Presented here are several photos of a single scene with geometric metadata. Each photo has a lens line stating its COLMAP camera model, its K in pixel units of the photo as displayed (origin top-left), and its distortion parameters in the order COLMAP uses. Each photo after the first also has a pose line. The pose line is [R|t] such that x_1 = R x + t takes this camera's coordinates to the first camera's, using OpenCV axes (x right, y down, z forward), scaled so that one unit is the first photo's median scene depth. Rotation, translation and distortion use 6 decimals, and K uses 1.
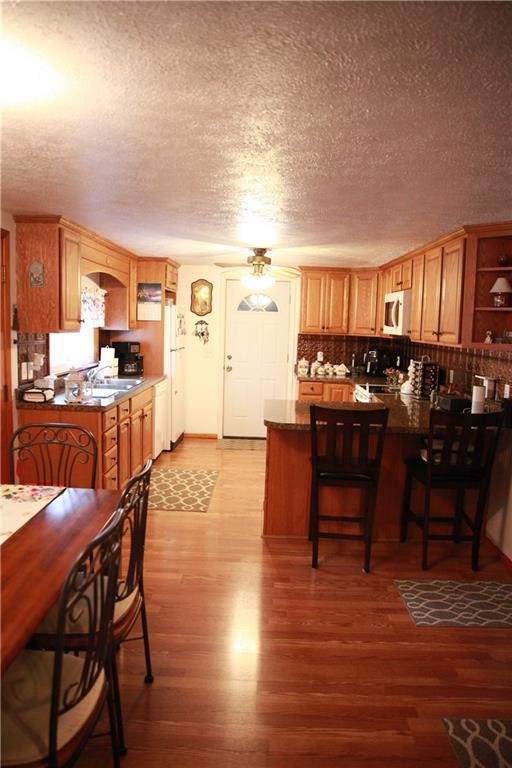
lens RADIAL K [[555.1, 0, 259.2], [0, 555.1, 382.2], [0, 0, 1]] dist [-0.013969, 0.020639]
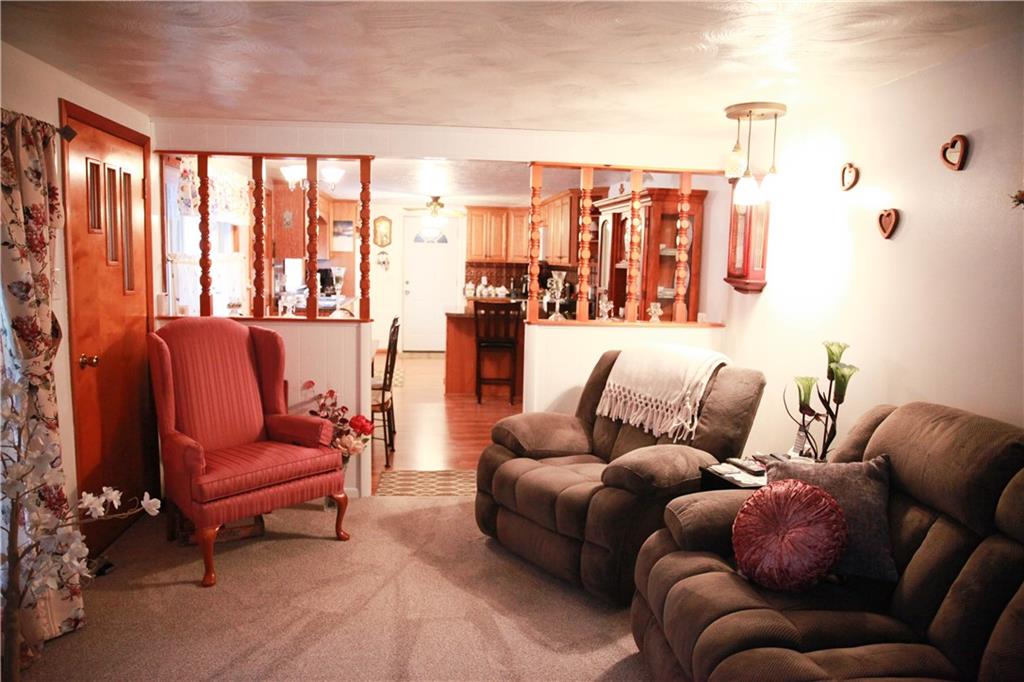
lens RADIAL K [[740.2, 0, 508.7], [0, 740.2, 337.7], [0, 0, 1]] dist [-0.013969, 0.020639]
pose [[0.991733, -0.022092, 0.126406, -0.044153], [0.021805, 0.999756, 0.003648, 0.075427], [-0.126456, -0.000861, 0.991972, -0.614150]]
